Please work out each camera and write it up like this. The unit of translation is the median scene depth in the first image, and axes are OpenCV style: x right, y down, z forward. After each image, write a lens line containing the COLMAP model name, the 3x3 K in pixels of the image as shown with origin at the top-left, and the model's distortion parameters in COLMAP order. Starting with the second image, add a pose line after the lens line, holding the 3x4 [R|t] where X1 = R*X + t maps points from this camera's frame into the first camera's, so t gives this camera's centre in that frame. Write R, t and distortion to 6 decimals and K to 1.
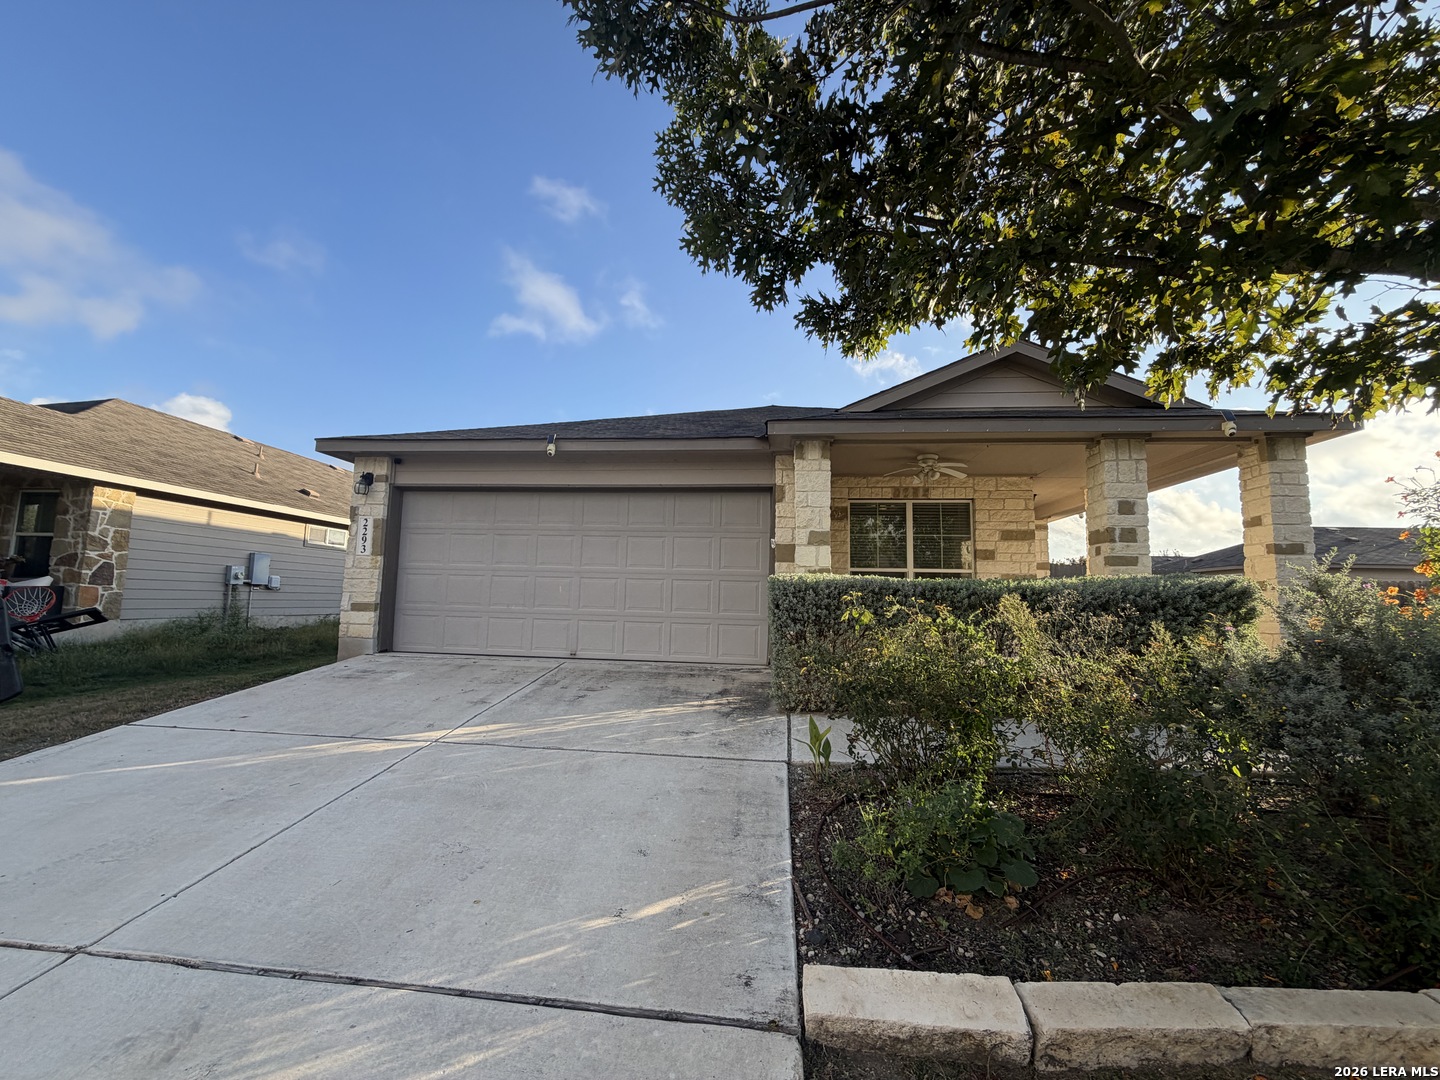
lens RADIAL K [[574.0, 0, 718.9], [0, 574.0, 539.8], [0, 0, 1]] dist [-0.000984, 0.000360]
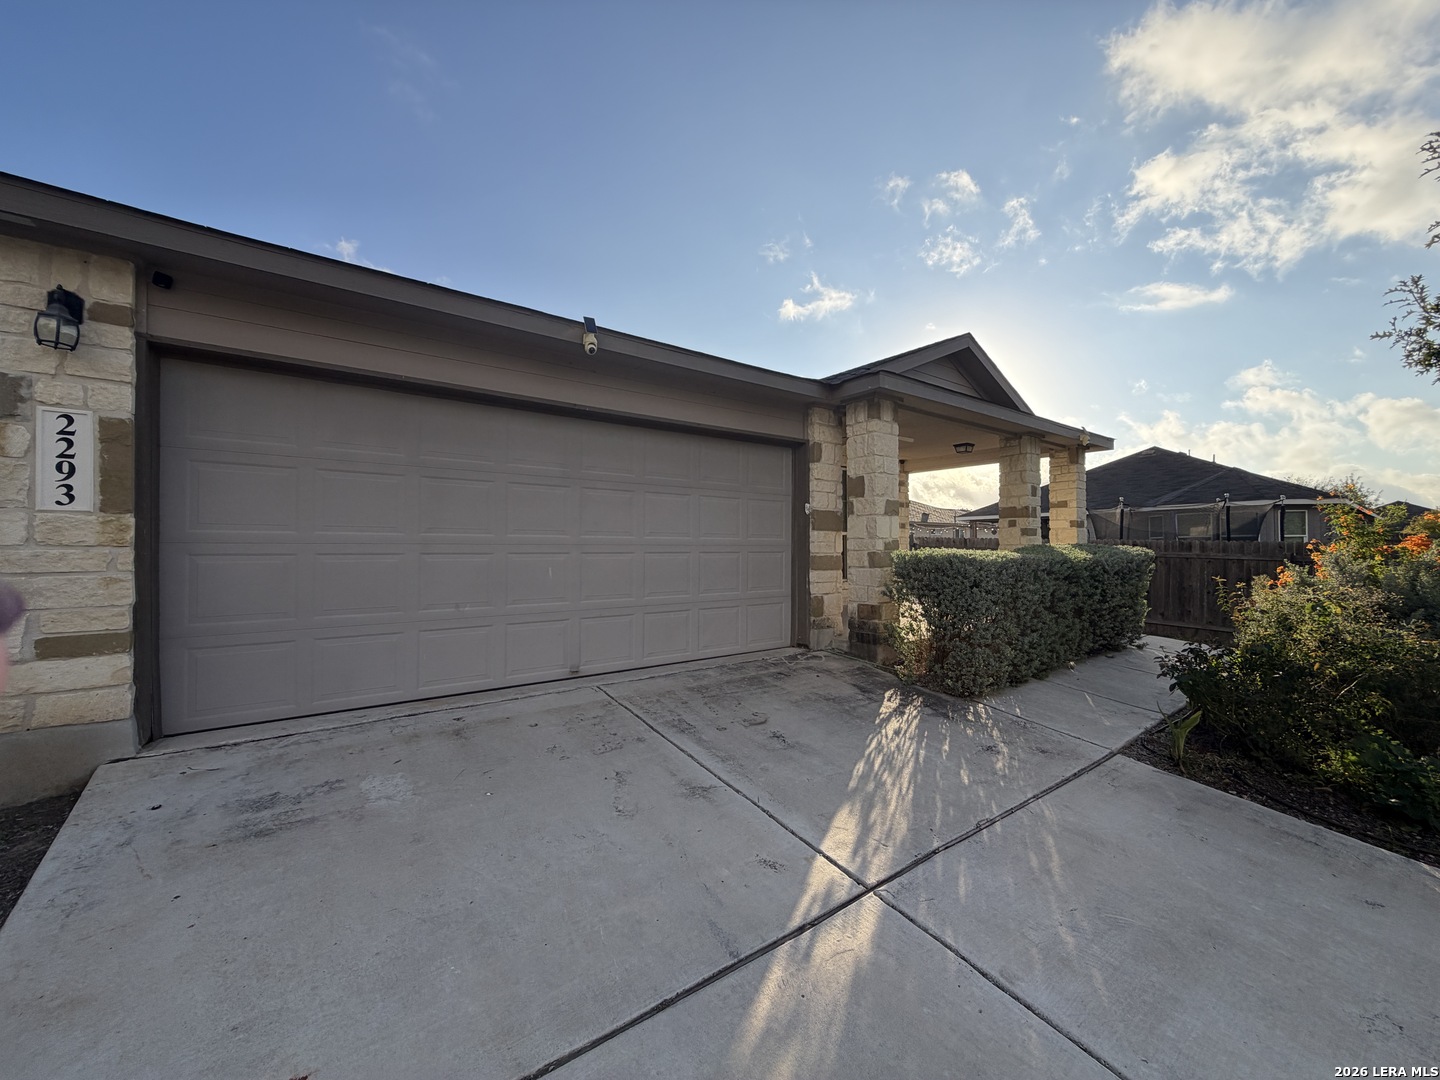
lens RADIAL K [[574.0, 0, 718.9], [0, 574.0, 539.8], [0, 0, 1]] dist [-0.000984, 0.000360]
pose [[0.729405, -0.014492, 0.683929, -0.569207], [-0.055178, 0.995272, 0.079936, -0.008635], [-0.681853, -0.096044, 0.725156, 0.431340]]
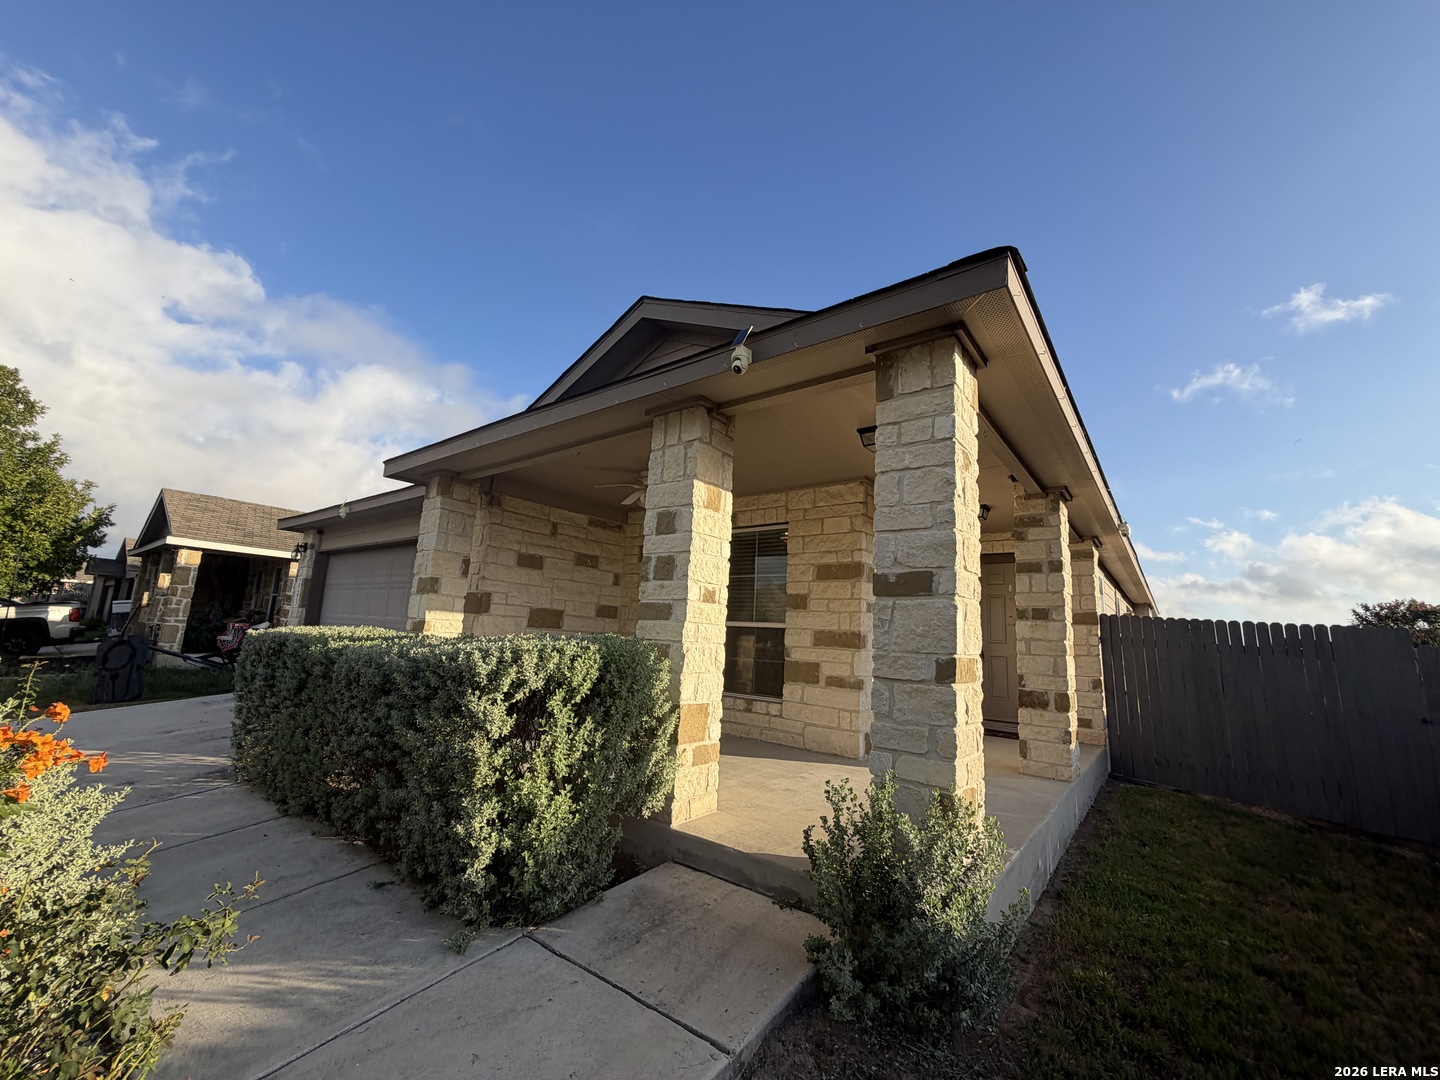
lens RADIAL K [[574.0, 0, 718.9], [0, 574.0, 539.8], [0, 0, 1]] dist [-0.000984, 0.000360]
pose [[0.849469, -0.067884, -0.523253, 0.887771], [0.023226, 0.995539, -0.091450, 0.015067], [0.527127, 0.065531, 0.847256, 0.431754]]
